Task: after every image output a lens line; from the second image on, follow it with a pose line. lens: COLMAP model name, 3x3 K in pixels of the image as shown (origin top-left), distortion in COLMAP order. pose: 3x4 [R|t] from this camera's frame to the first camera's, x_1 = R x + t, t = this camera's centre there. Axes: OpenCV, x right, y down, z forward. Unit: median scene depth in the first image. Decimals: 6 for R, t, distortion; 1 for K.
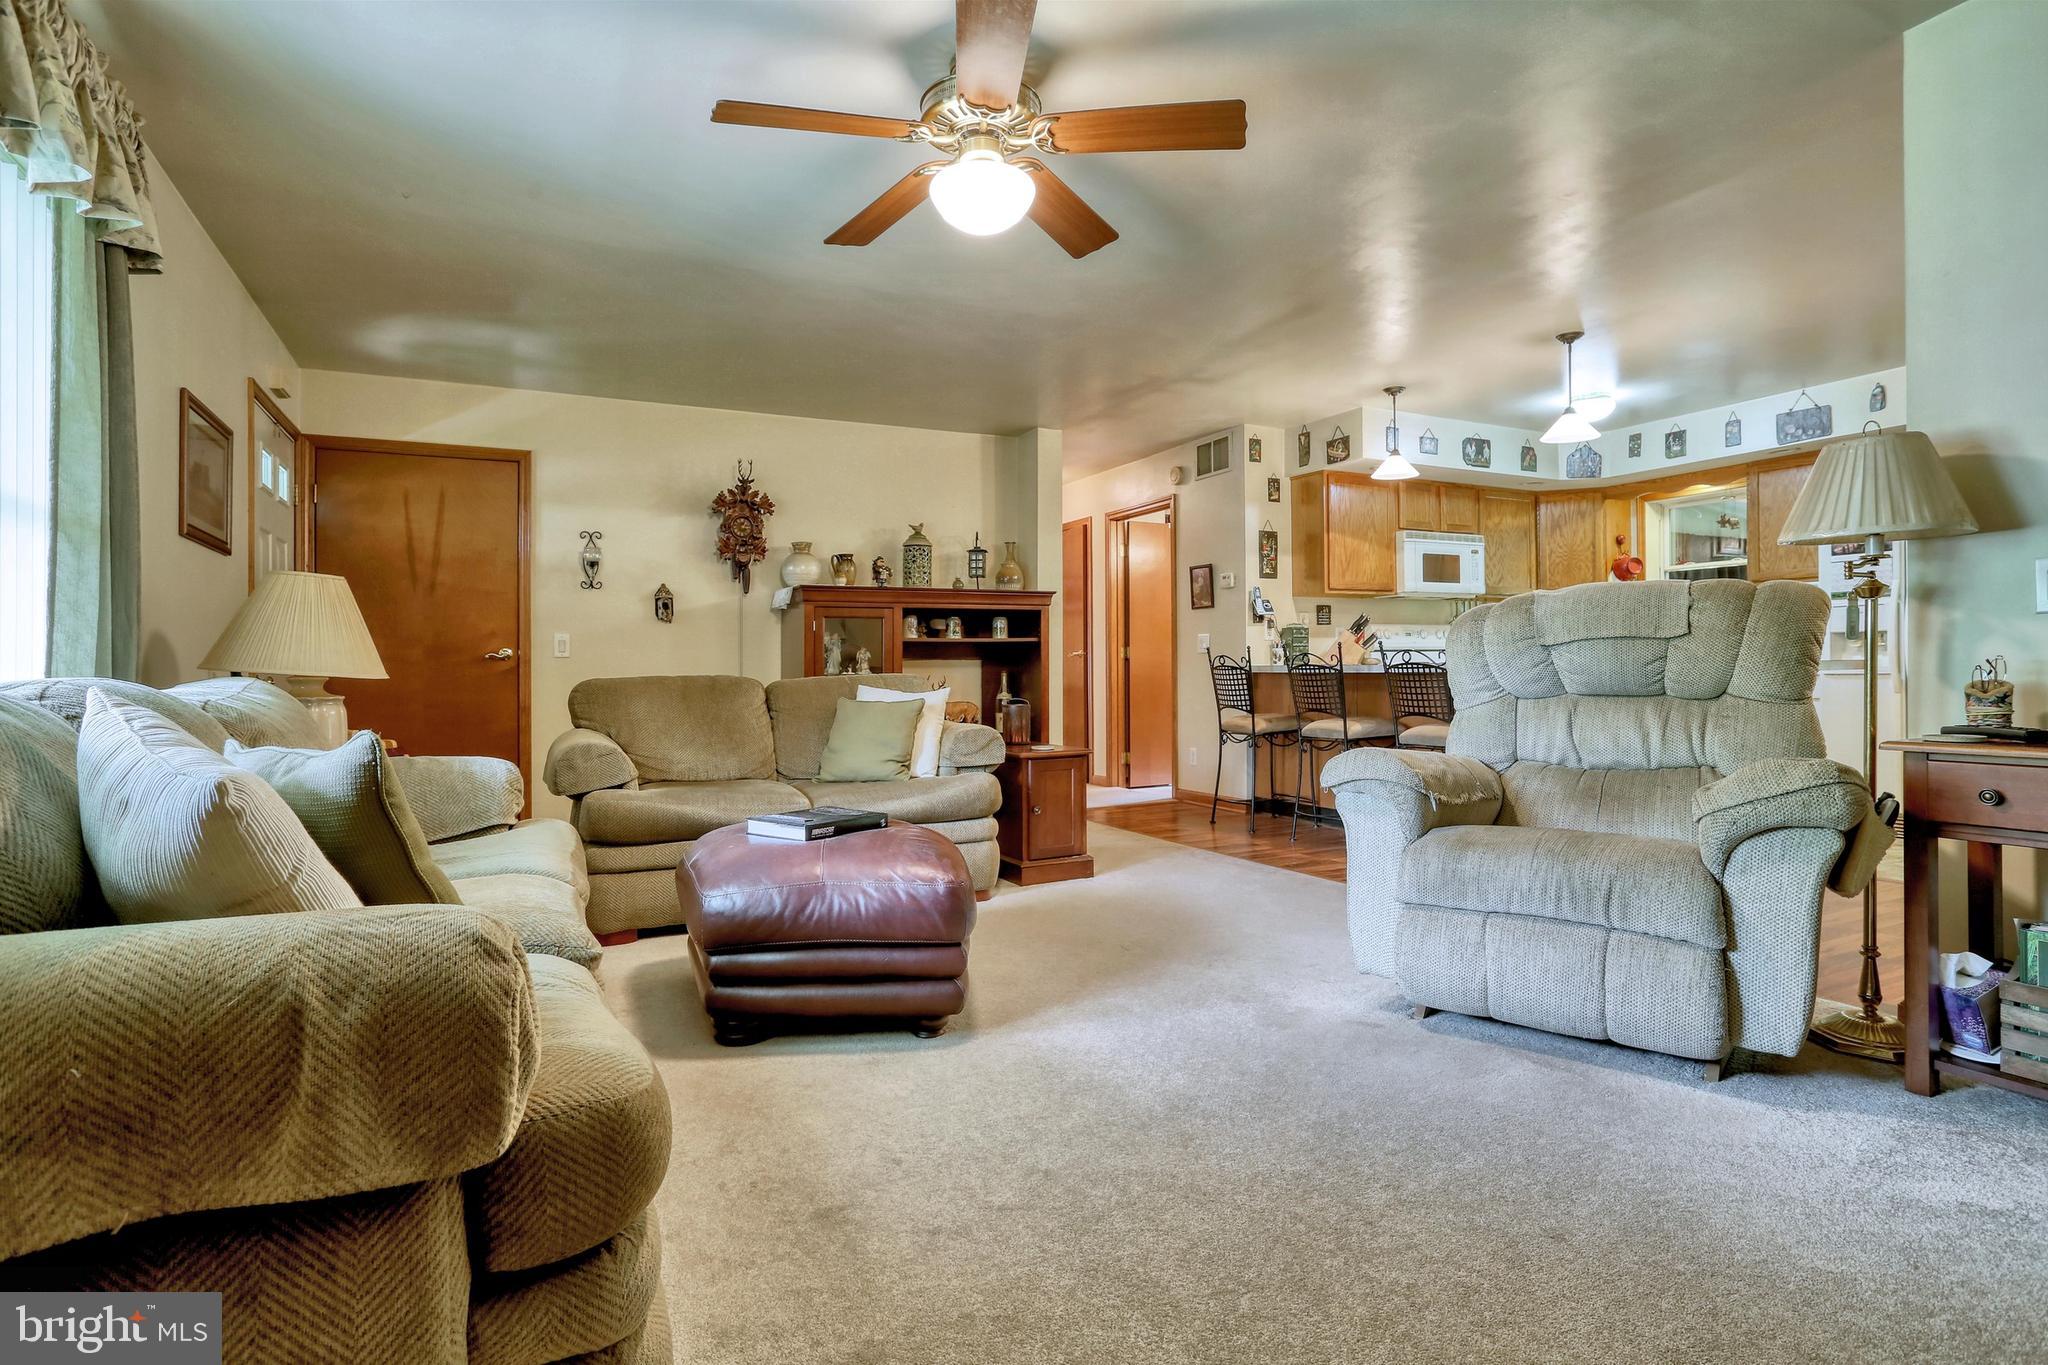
lens RADIAL K [[1036.3, 0, 1008.2], [0, 1036.3, 675.8], [0, 0, 1]] dist [-0.014822, 0.010907]
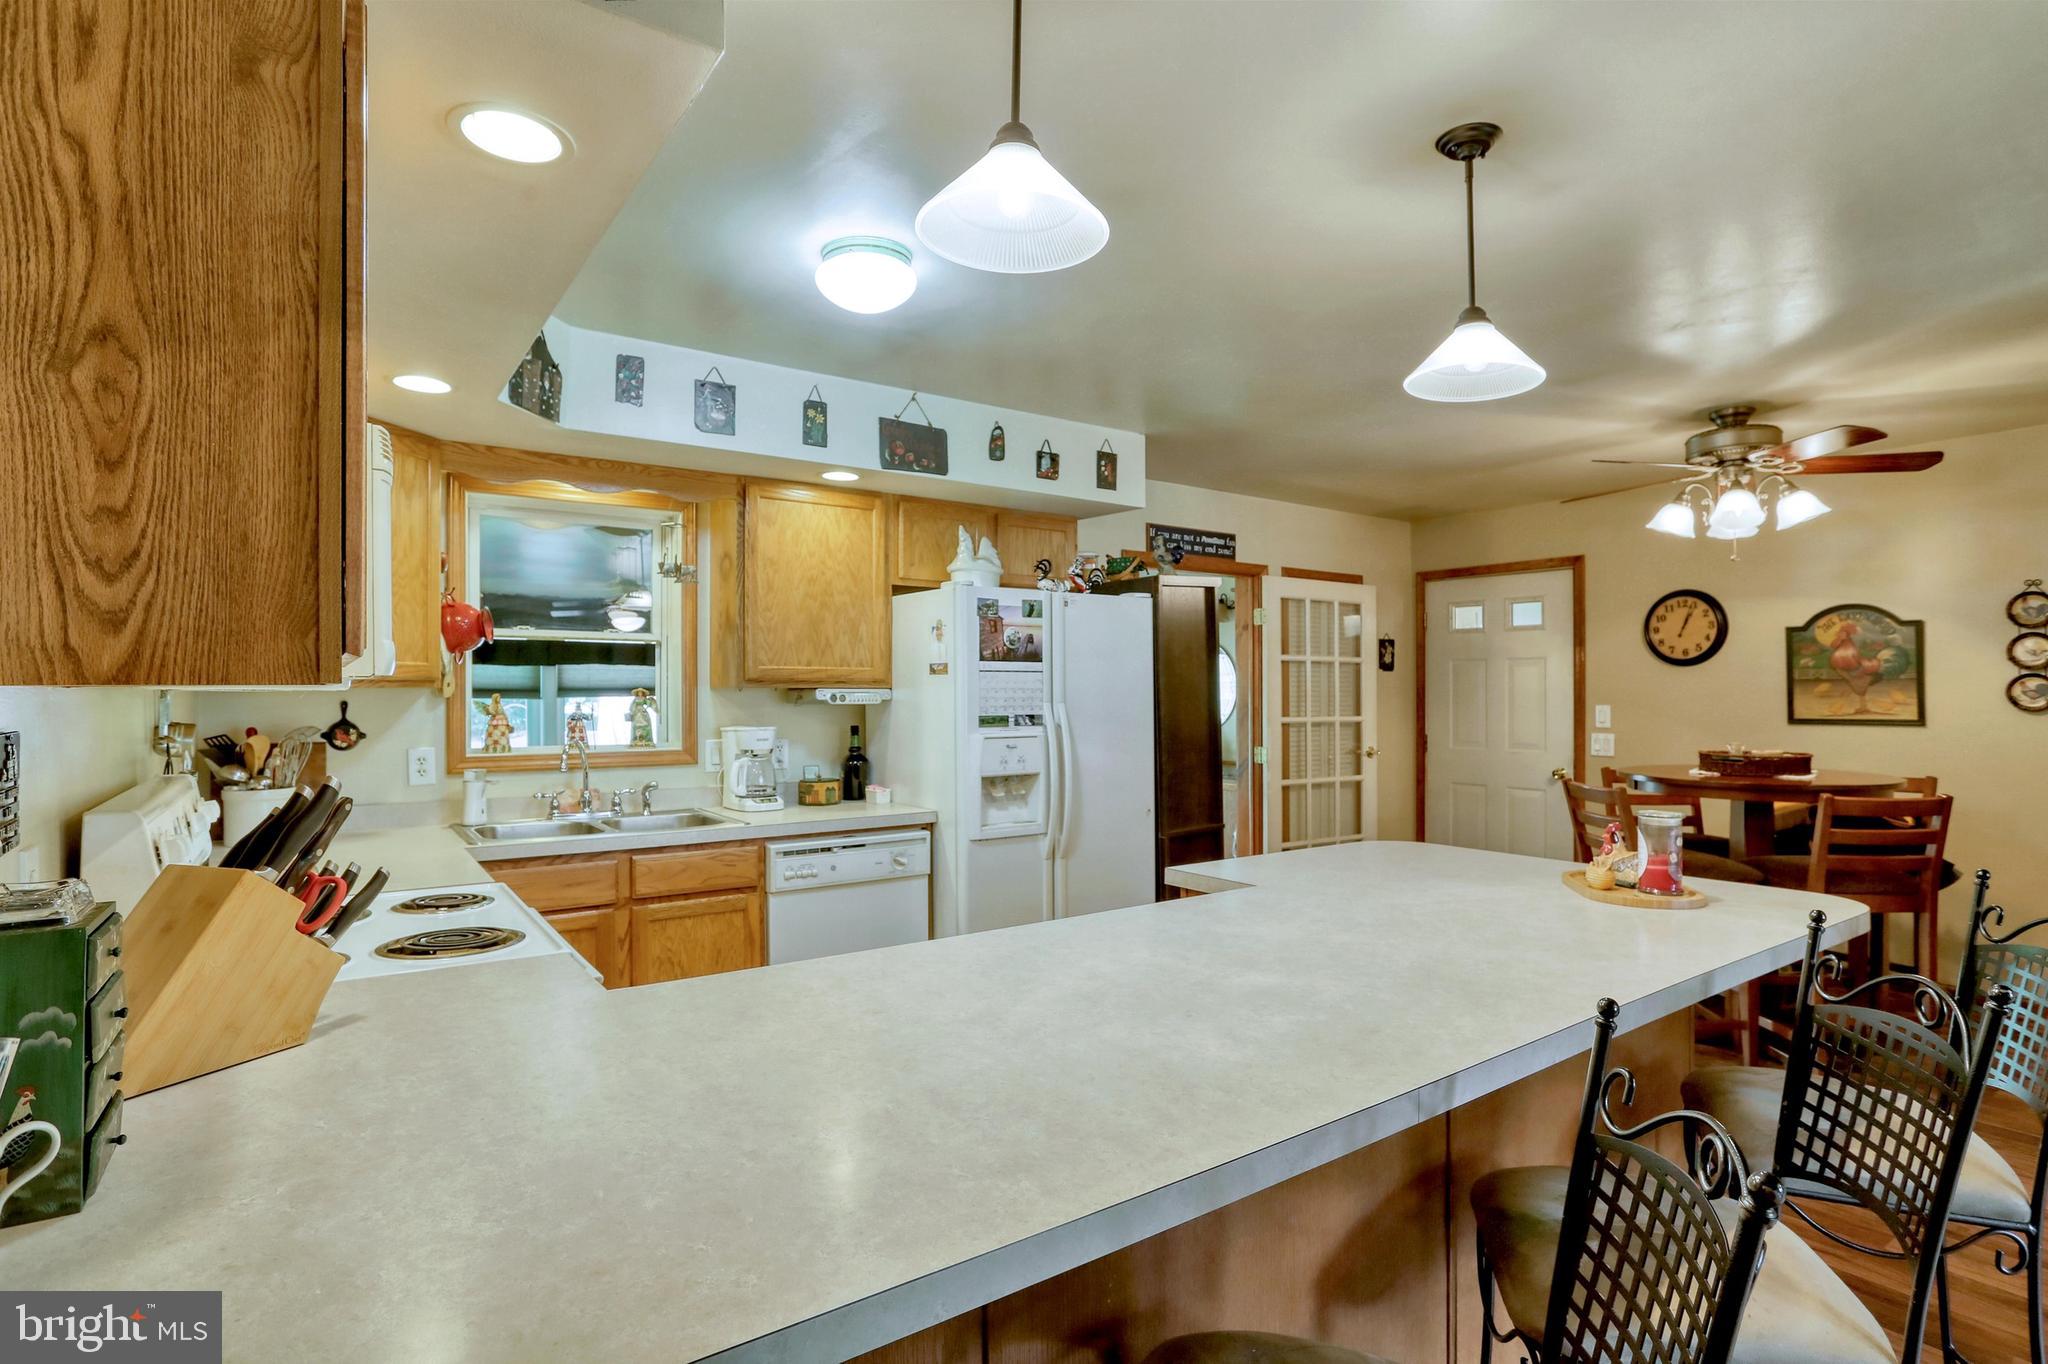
lens RADIAL K [[1036.3, 0, 1044.2], [0, 1036.3, 670.2], [0, 0, 1]] dist [-0.014822, 0.010907]
pose [[-0.130206, 0.038053, 0.990757, 0.122171], [0.008772, 0.999268, -0.037227, -0.072869], [-0.991448, 0.003844, -0.130444, 0.896745]]
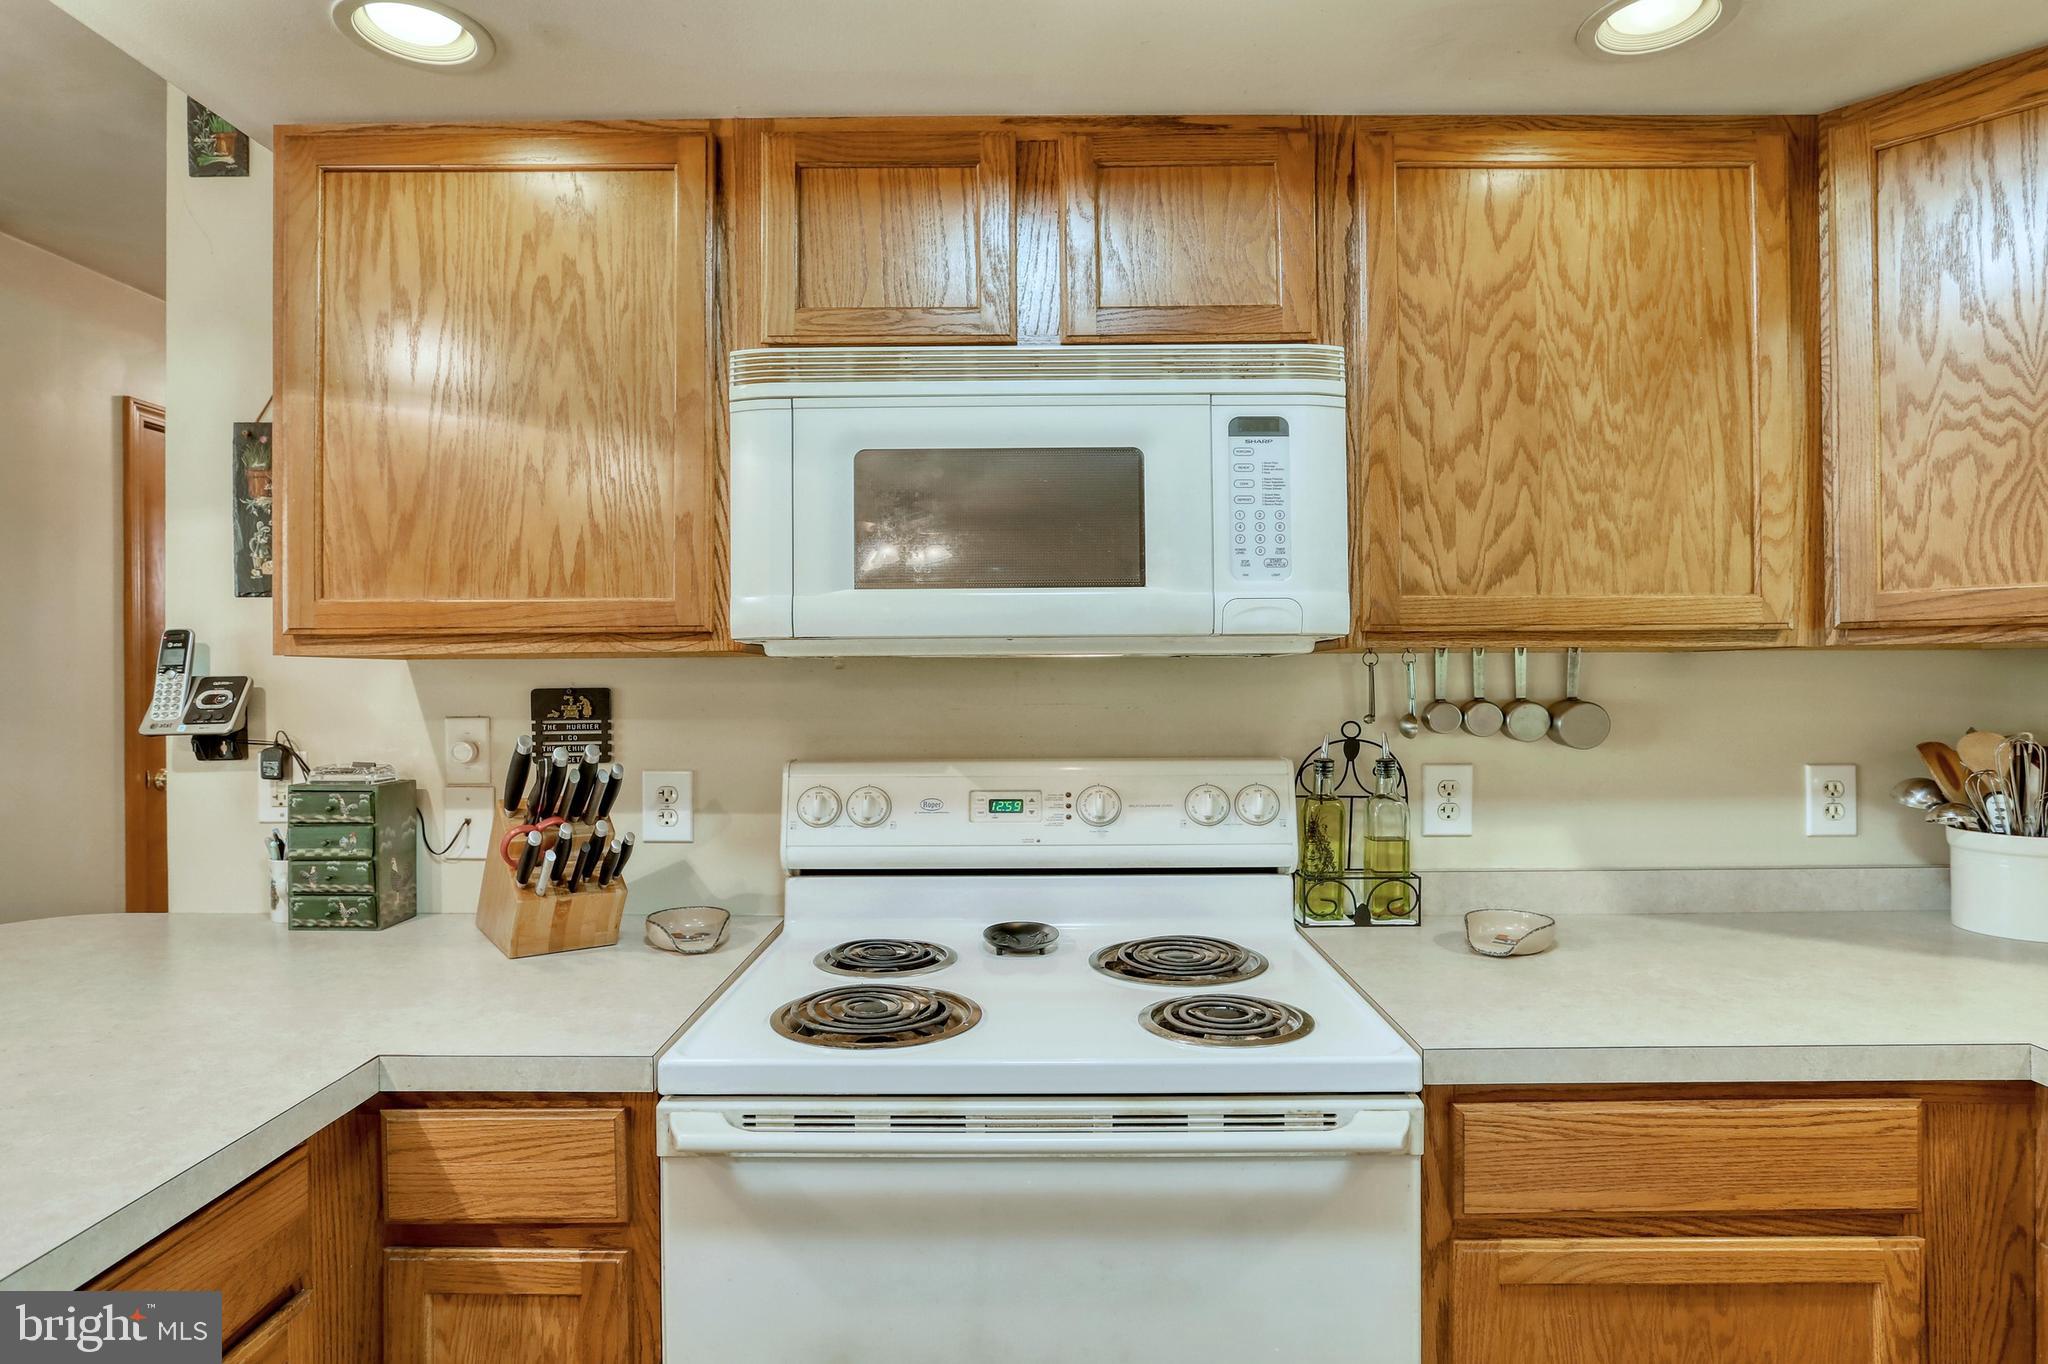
lens RADIAL K [[1007.8, 0, 970.9], [0, 1007.8, 672.2], [0, 0, 1]] dist [-0.018323, 0.004237]
pose [[0.857165, 0.013361, -0.514868, 0.533592], [-0.013564, 0.999902, 0.003365, -0.076566], [0.514863, 0.004100, 0.857263, 0.847432]]
